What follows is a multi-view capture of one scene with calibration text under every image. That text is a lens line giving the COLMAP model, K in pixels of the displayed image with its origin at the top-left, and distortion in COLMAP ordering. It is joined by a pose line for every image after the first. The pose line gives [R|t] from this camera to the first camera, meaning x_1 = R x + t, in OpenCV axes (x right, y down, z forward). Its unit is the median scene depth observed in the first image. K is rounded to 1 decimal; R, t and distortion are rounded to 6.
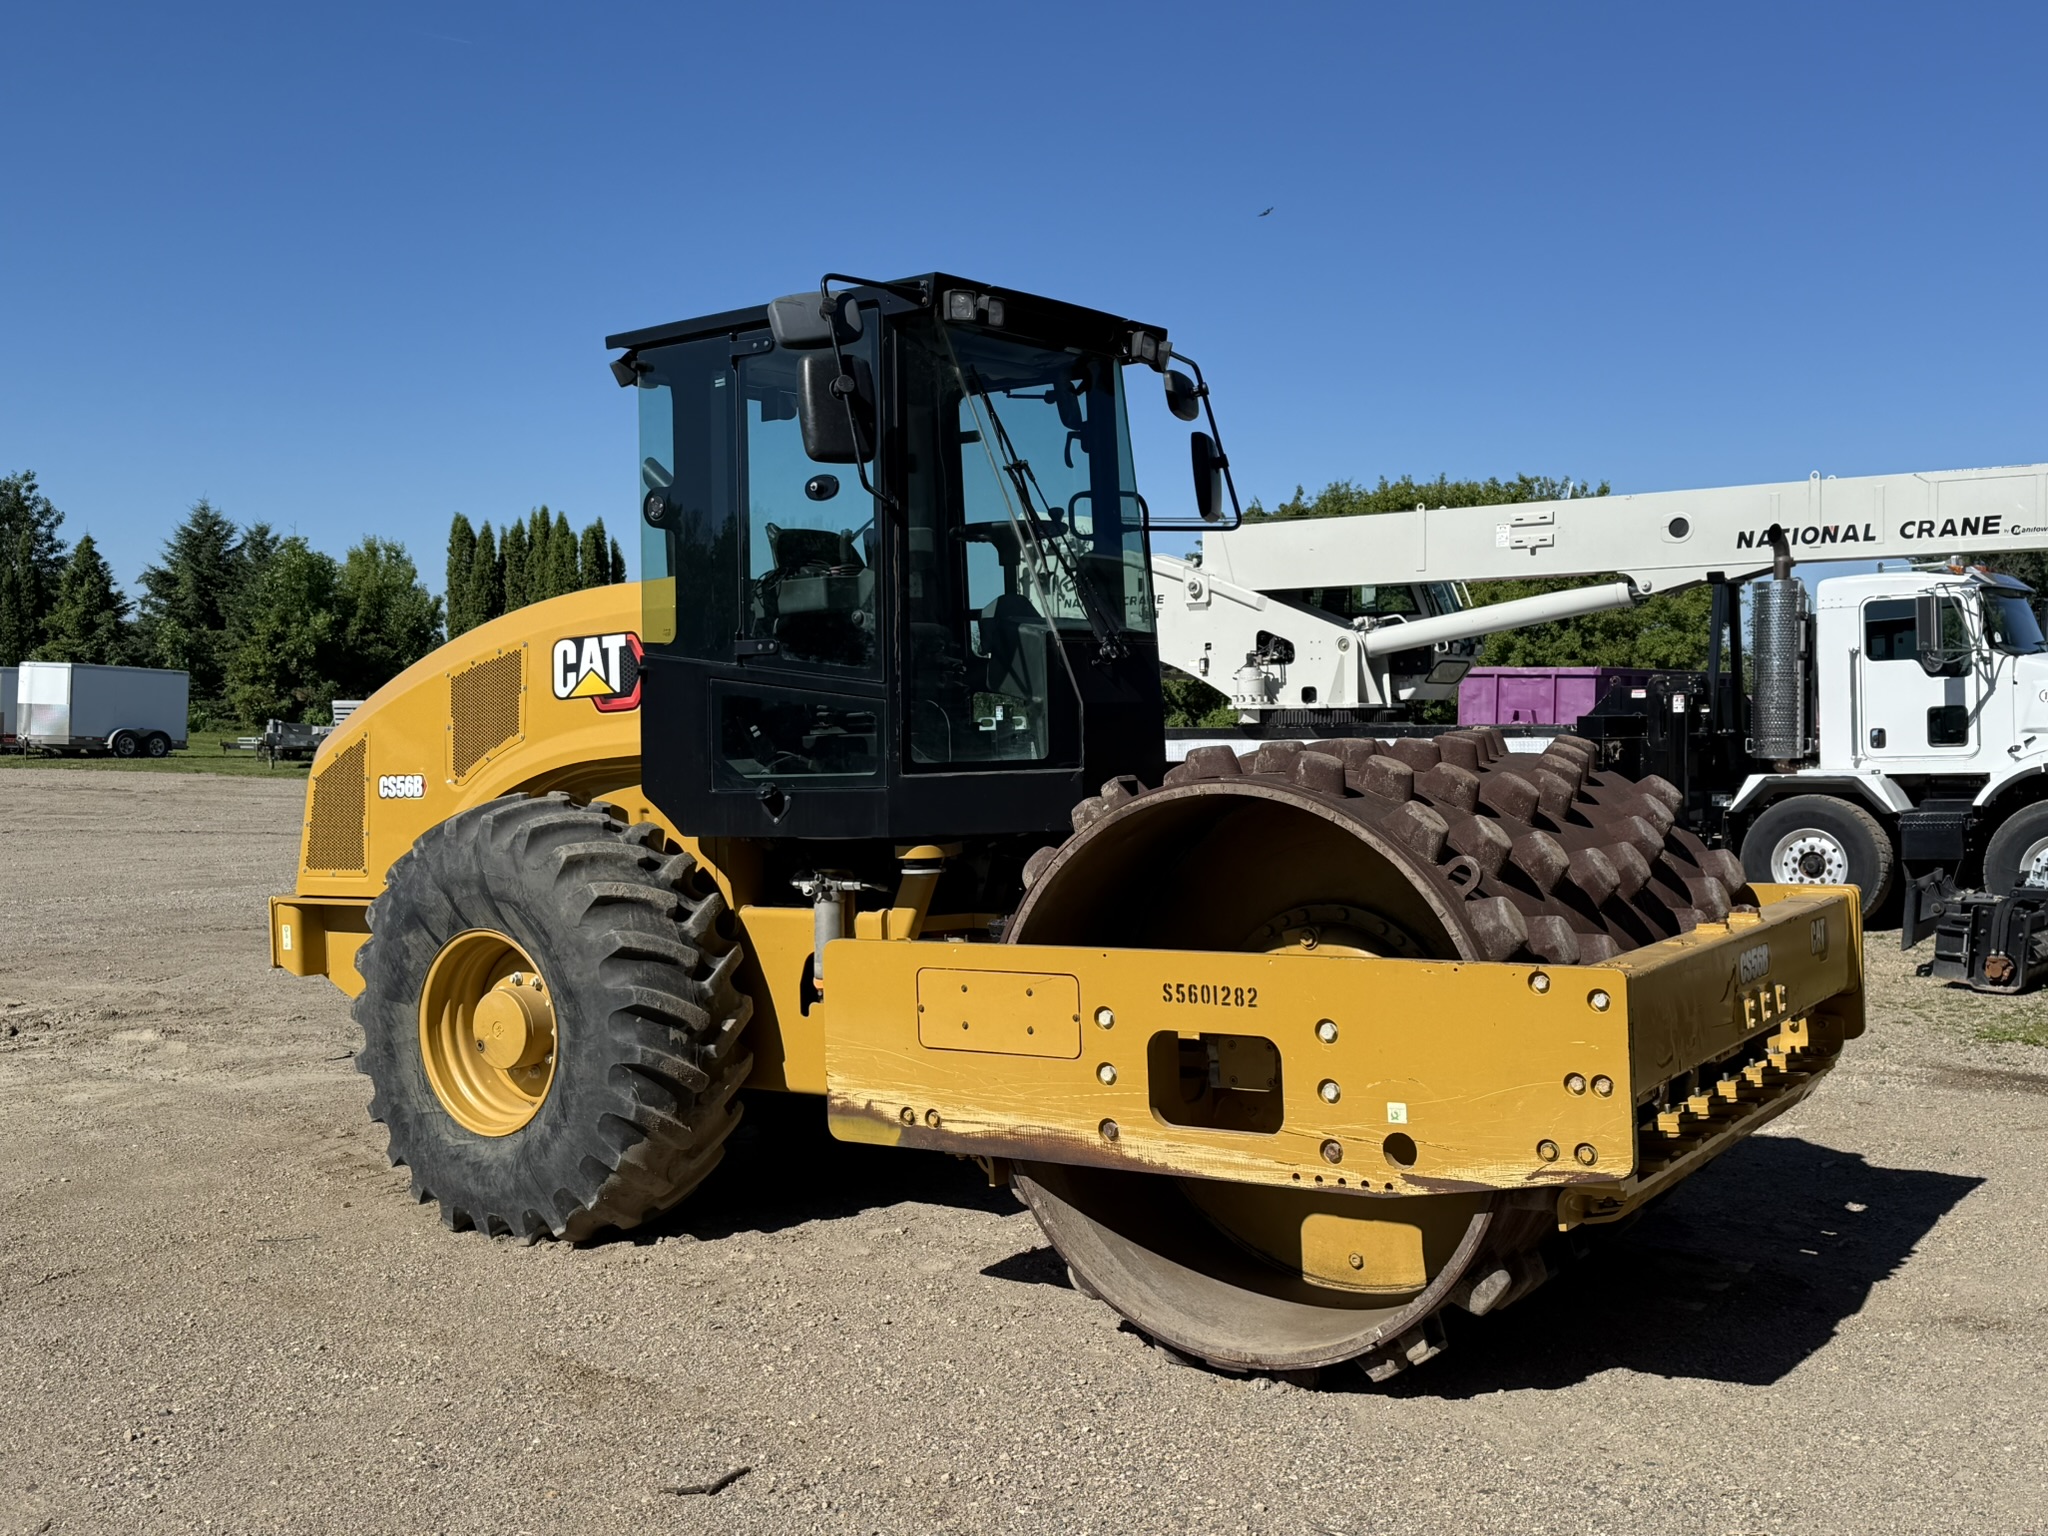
lens RADIAL K [[2119.9, 0, 1024.0], [0, 2119.9, 768.0], [0, 0, 1]] dist [0.113345, -0.019599]
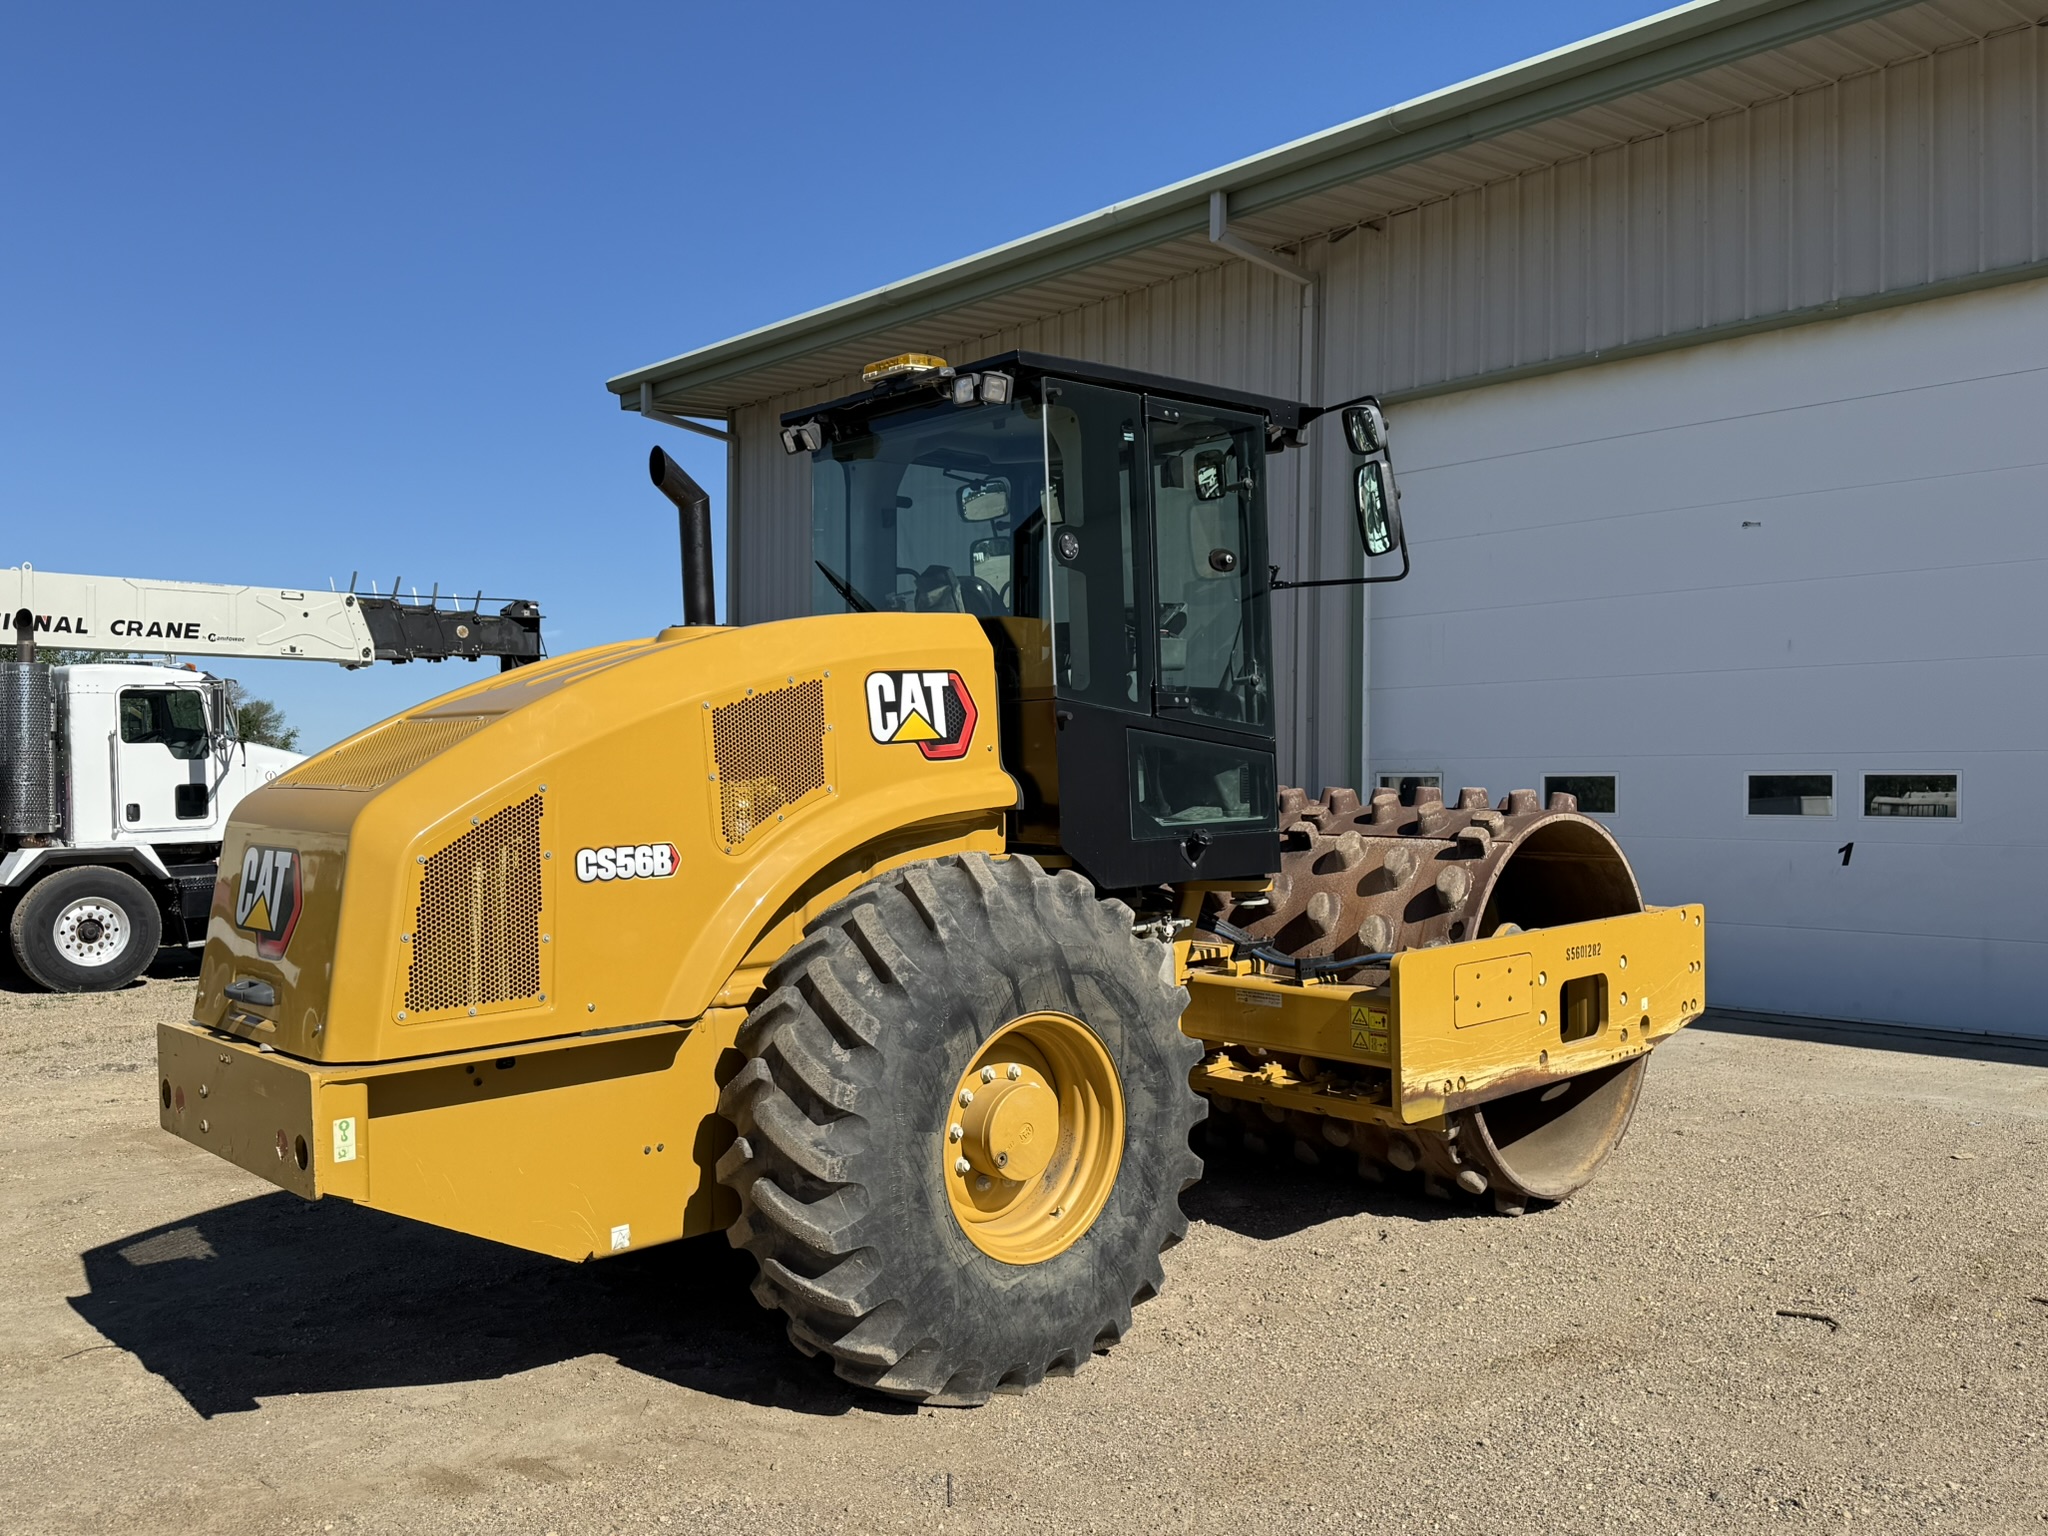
lens RADIAL K [[1702.7, 0, 1037.9], [0, 1702.7, 757.2], [0, 0, 1]] dist [0.178545, -0.380134]
pose [[0.190954, 0.023479, 0.981318, -0.909684], [0.028711, 0.999153, -0.029492, -0.005673], [-0.981179, 0.033806, 0.190118, 0.857904]]
